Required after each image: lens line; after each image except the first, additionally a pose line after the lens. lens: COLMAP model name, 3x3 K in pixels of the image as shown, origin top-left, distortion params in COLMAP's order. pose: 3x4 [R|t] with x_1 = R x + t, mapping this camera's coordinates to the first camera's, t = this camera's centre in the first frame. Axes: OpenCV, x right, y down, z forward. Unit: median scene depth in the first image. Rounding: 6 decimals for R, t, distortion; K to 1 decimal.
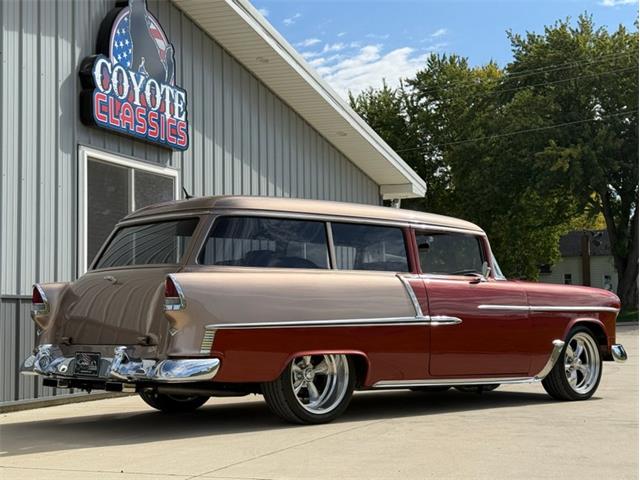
lens RADIAL K [[986.5, 0, 327.1], [0, 986.5, 228.7], [0, 0, 1]] dist [0.433334, -1.630515]
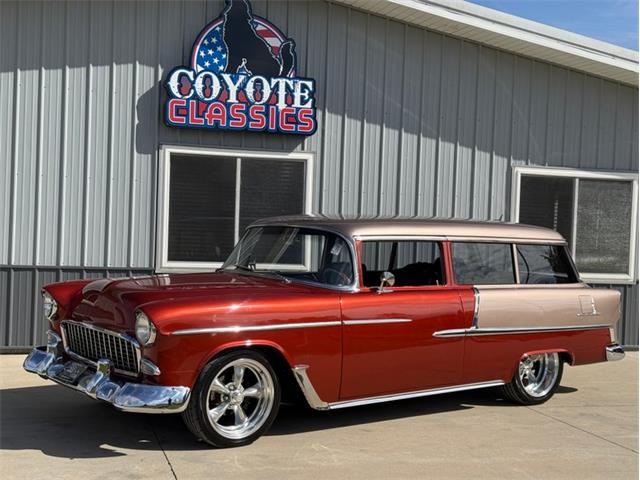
lens RADIAL K [[905.0, 0, 320.0], [0, 905.0, 240.0], [0, 0, 1]] dist [0.208943, -0.446617]
pose [[0.606857, 0.047649, -0.793382, 0.703973], [0.021892, 0.996821, 0.076612, -0.044888], [0.794510, -0.063861, 0.603884, 0.446677]]
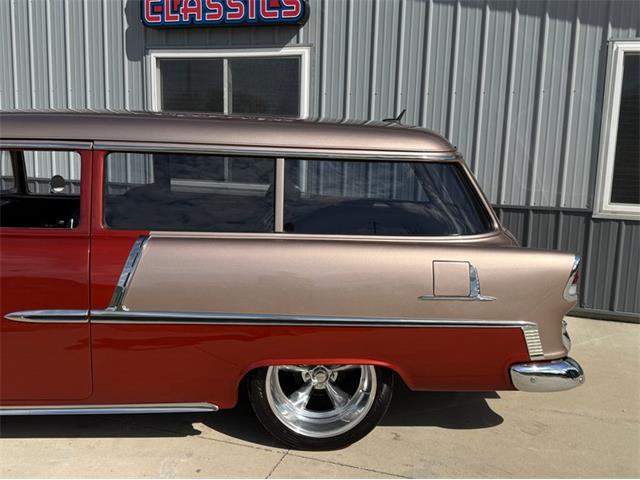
lens RADIAL K [[638.7, 0, 320.0], [0, 638.7, 240.0], [0, 0, 1]] dist [0.150808, -0.251123]
pose [[0.034757, 0.169344, -0.984944, 0.474921], [0.057345, 0.983578, 0.171133, 0.011868], [0.997749, -0.062430, 0.024475, 1.083778]]
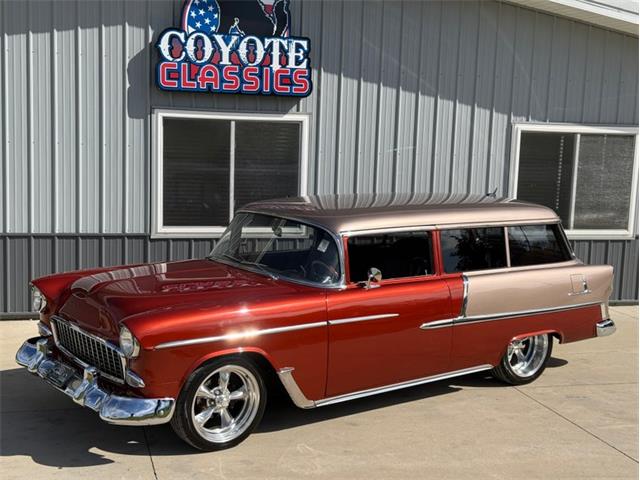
lens RADIAL K [[905.0, 0, 320.0], [0, 905.0, 240.0], [0, 0, 1]] dist [0.208943, -0.446617]
pose [[0.596332, 0.133026, -0.791639, 0.706774], [0.025129, 0.982597, 0.184044, -0.116437], [0.802345, -0.129644, 0.582611, 0.470975]]
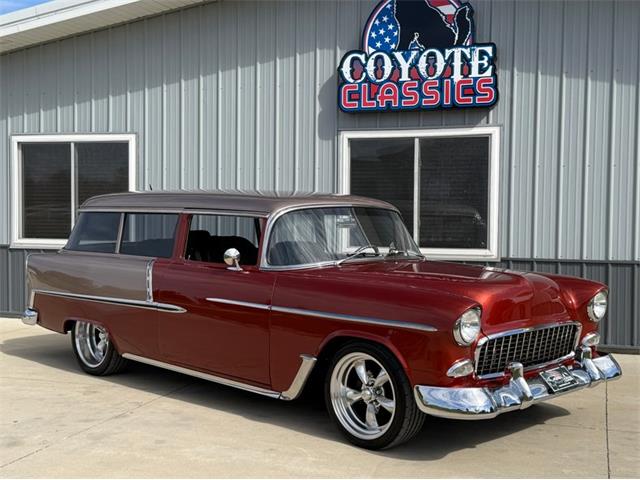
lens RADIAL K [[840.7, 0, 320.0], [0, 840.7, 240.0], [0, 0, 1]] dist [0.197510, -0.412773]
pose [[0.047853, 0.048176, -0.997692, 0.741763], [0.073131, 0.995987, 0.051601, -0.004742], [0.996174, -0.075432, 0.044138, 0.859275]]
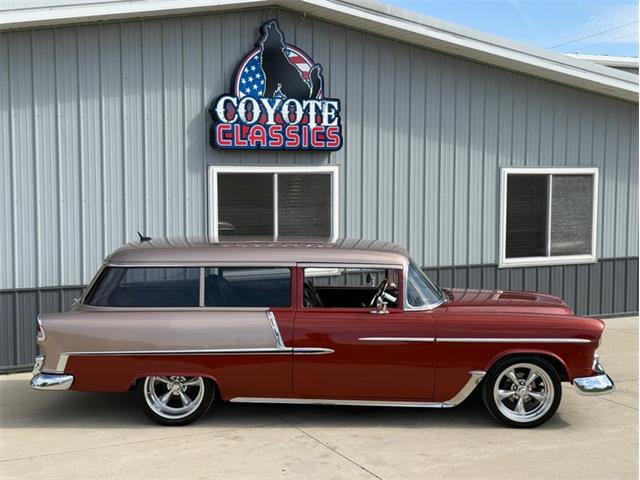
lens RADIAL K [[905.0, 0, 320.0], [0, 905.0, 240.0], [0, 0, 1]] dist [0.208943, -0.446617]
pose [[0.732319, 0.064872, -0.677865, 0.639806], [0.046083, 0.988449, 0.144380, -0.142371], [0.679400, -0.136971, 0.720870, 0.203563]]
